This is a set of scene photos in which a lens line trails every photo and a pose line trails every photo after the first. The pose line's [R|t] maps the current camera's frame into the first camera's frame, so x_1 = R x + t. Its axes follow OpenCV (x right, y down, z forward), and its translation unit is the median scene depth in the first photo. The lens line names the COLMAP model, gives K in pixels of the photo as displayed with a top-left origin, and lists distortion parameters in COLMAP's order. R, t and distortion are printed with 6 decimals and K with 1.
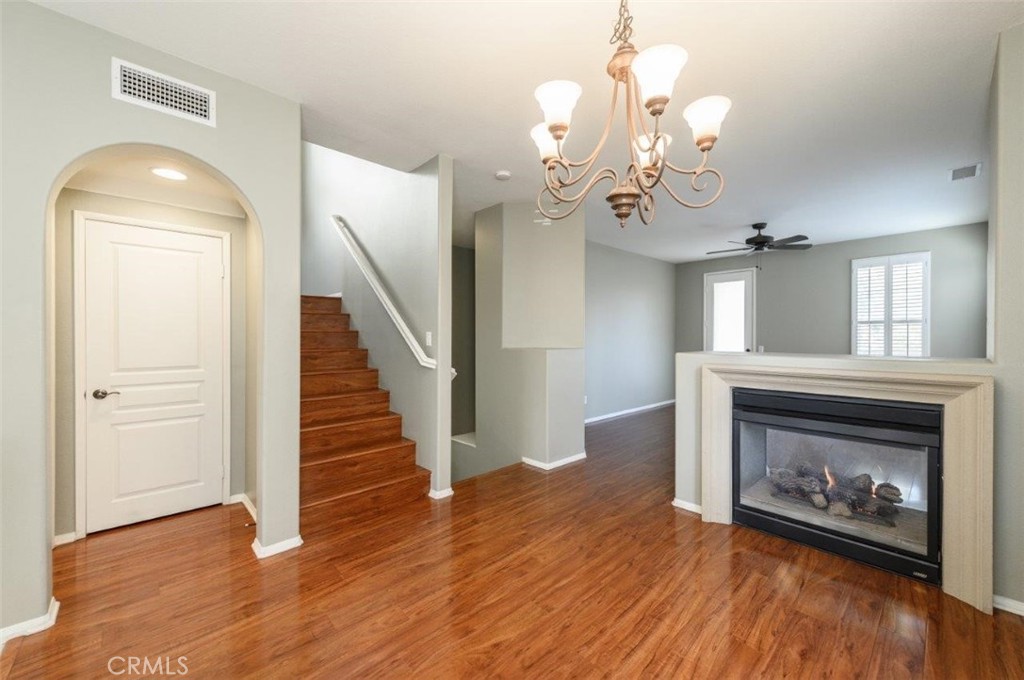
lens RADIAL K [[401.4, 0, 513.9], [0, 401.4, 341.3], [0, 0, 1]] dist [0.014672, -0.001270]
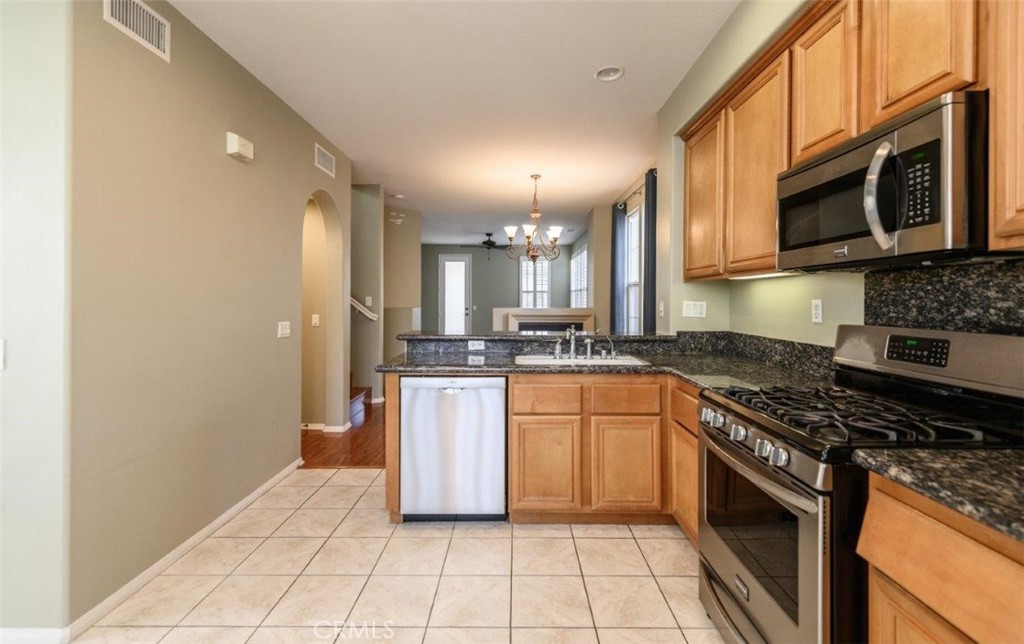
lens RADIAL K [[446.3, 0, 512.9], [0, 446.3, 300.9], [0, 0, 1]] dist [0.021771, -0.000698]
pose [[0.690143, -0.000524, 0.723673, -1.266447], [0.005183, 0.999978, -0.004219, 0.003574], [-0.723655, 0.006662, 0.690130, -0.677766]]
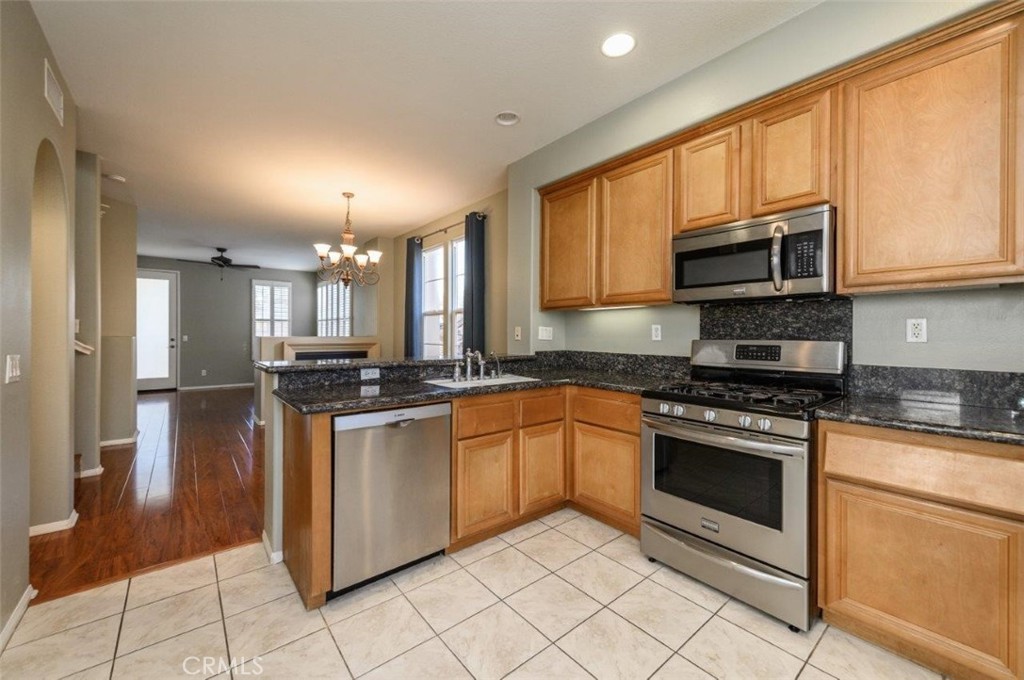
lens RADIAL K [[401.4, 0, 512.7], [0, 401.4, 335.4], [0, 0, 1]] dist [0.014672, -0.001270]
pose [[0.065088, -0.005568, 0.997864, -1.385770], [0.004653, 0.999975, 0.005276, 0.021746], [-0.997869, 0.004300, 0.065112, -0.205792]]
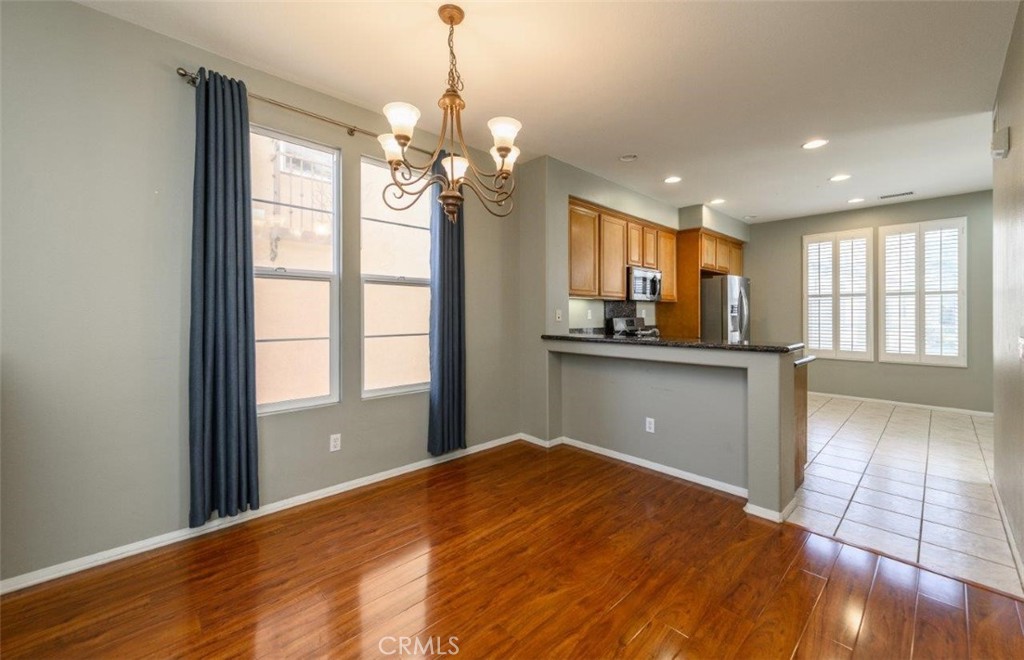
lens RADIAL K [[399.9, 0, 513.5], [0, 399.9, 315.9], [0, 0, 1]] dist [0.010731, -0.000047]
pose [[-0.999986, -0.001450, -0.005126, 0.040550], [-0.001518, 0.999910, 0.013347, 0.003554], [0.005107, 0.013355, -0.999898, 1.258901]]
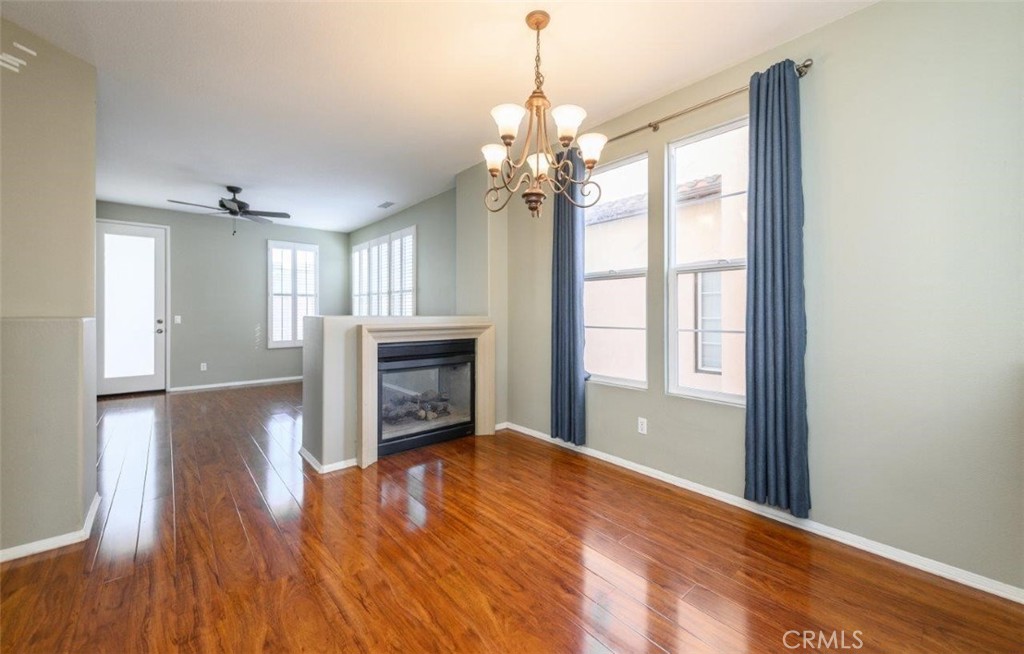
lens RADIAL K [[399.9, 0, 513.6], [0, 399.9, 312.9], [0, 0, 1]] dist [0.010731, -0.000047]
pose [[0.037408, -0.001742, 0.999299, -0.611188], [0.009377, 0.999955, 0.001392, 0.026228], [-0.999256, 0.009319, 0.037422, 0.557283]]
